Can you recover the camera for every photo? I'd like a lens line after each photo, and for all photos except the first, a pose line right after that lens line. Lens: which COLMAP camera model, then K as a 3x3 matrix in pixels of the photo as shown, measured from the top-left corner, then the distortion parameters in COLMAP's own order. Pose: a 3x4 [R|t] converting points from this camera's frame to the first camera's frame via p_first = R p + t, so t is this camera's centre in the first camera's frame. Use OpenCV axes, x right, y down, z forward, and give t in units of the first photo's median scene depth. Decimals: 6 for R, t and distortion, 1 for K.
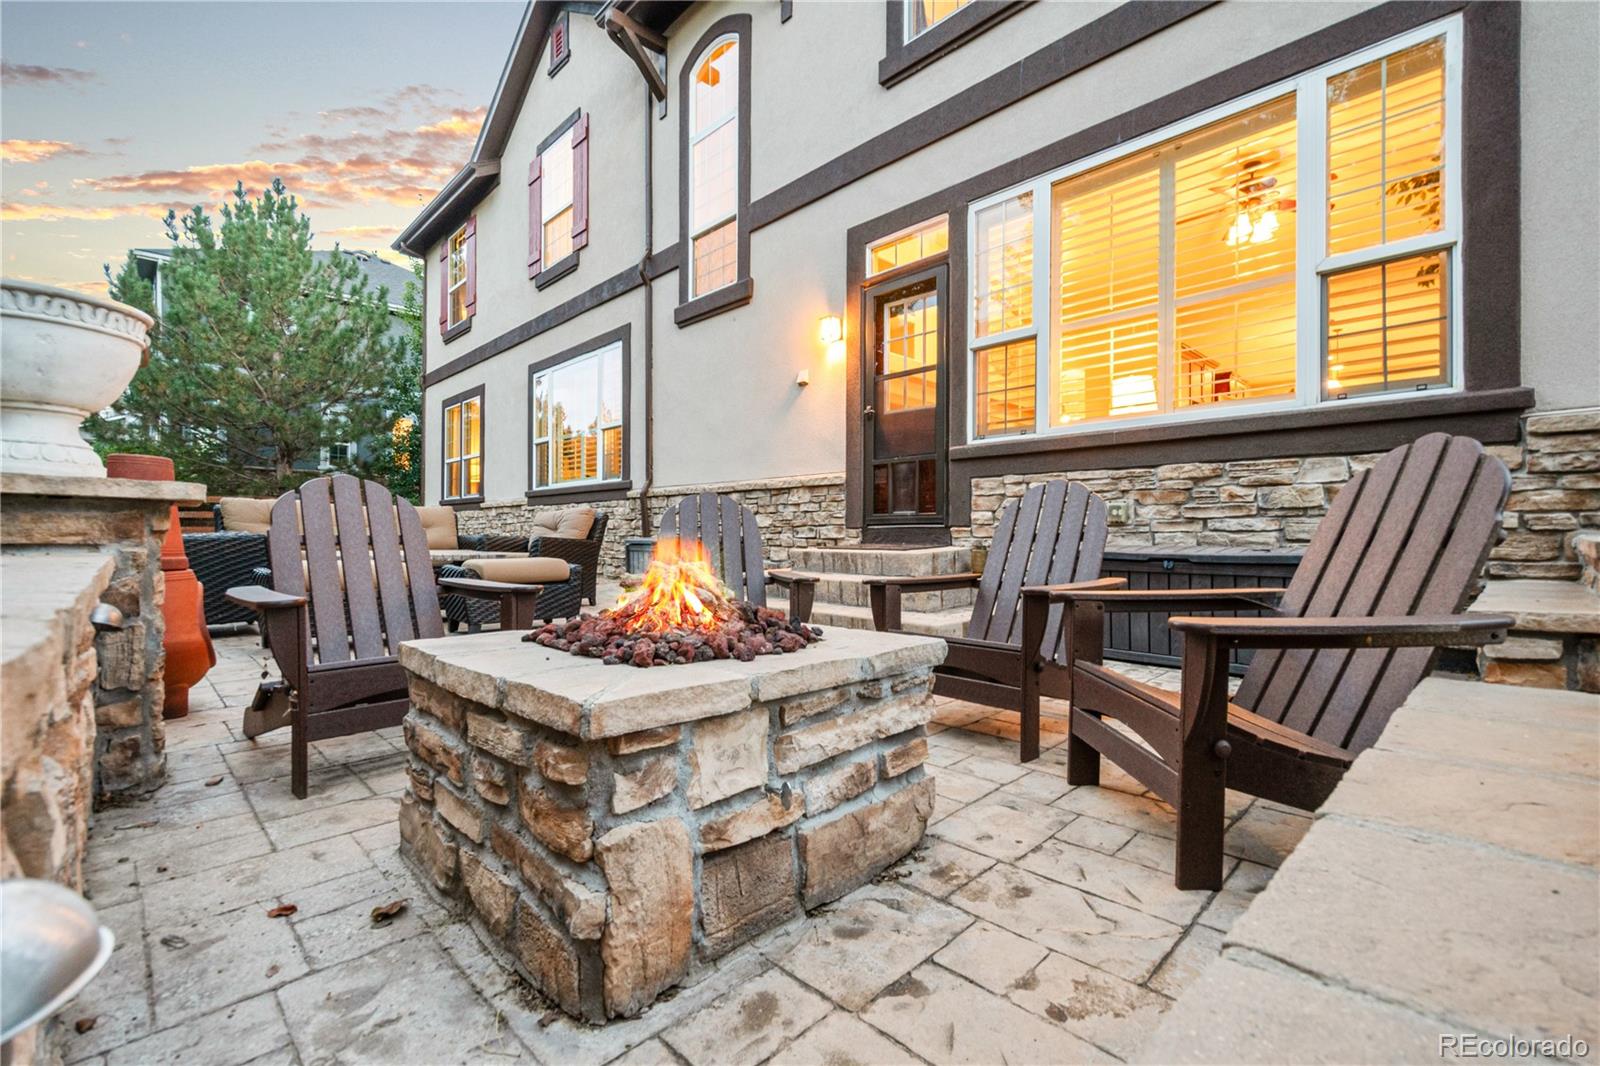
lens RADIAL K [[691.4, 0, 792.5], [0, 691.4, 536.7], [0, 0, 1]] dist [0.010032, -0.001649]
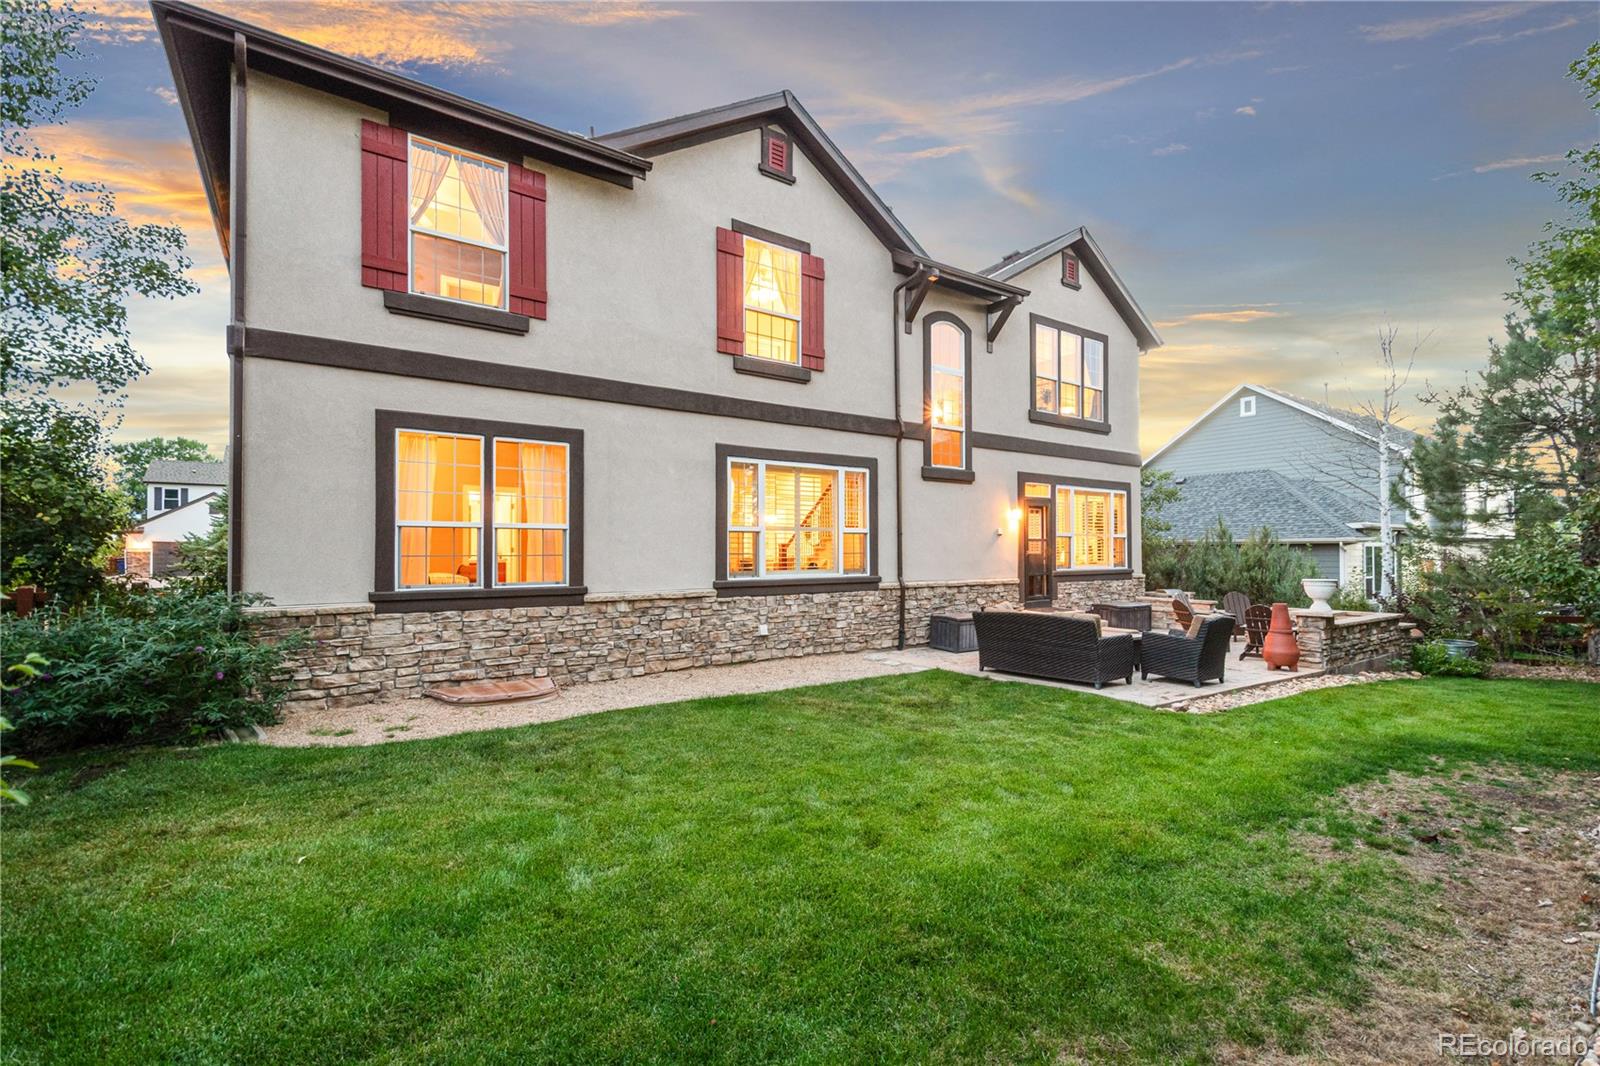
lens RADIAL K [[691.4, 0, 790.3], [0, 691.4, 529.6], [0, 0, 1]] dist [0.010032, -0.001649]
pose [[0.164280, 0.009863, 0.986364, -1.675820], [-0.005357, 0.999944, -0.009107, -0.166508], [-0.986399, -0.003788, 0.164324, 0.997108]]
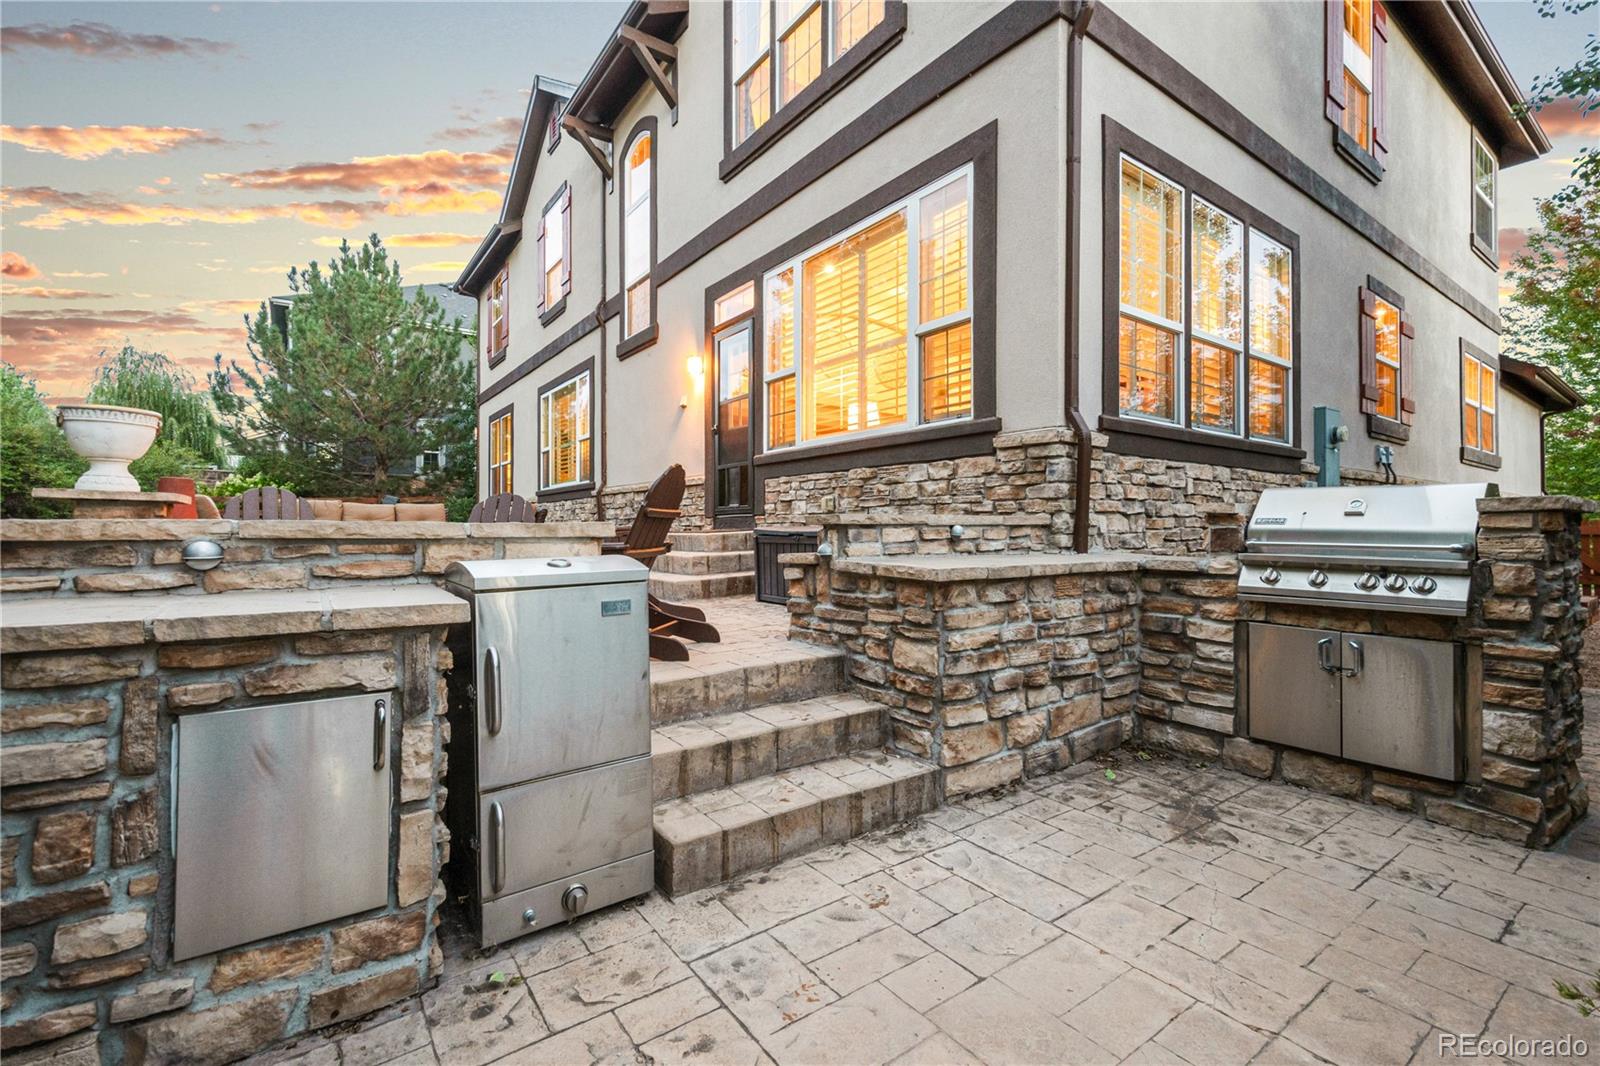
lens RADIAL K [[691.4, 0, 786.7], [0, 691.4, 532.3], [0, 0, 1]] dist [0.010032, -0.001649]
pose [[0.989653, -0.003014, -0.143450, 0.303964], [0.003012, 0.999995, -0.000228, 0.011474], [0.143450, -0.000207, 0.989658, -0.195100]]
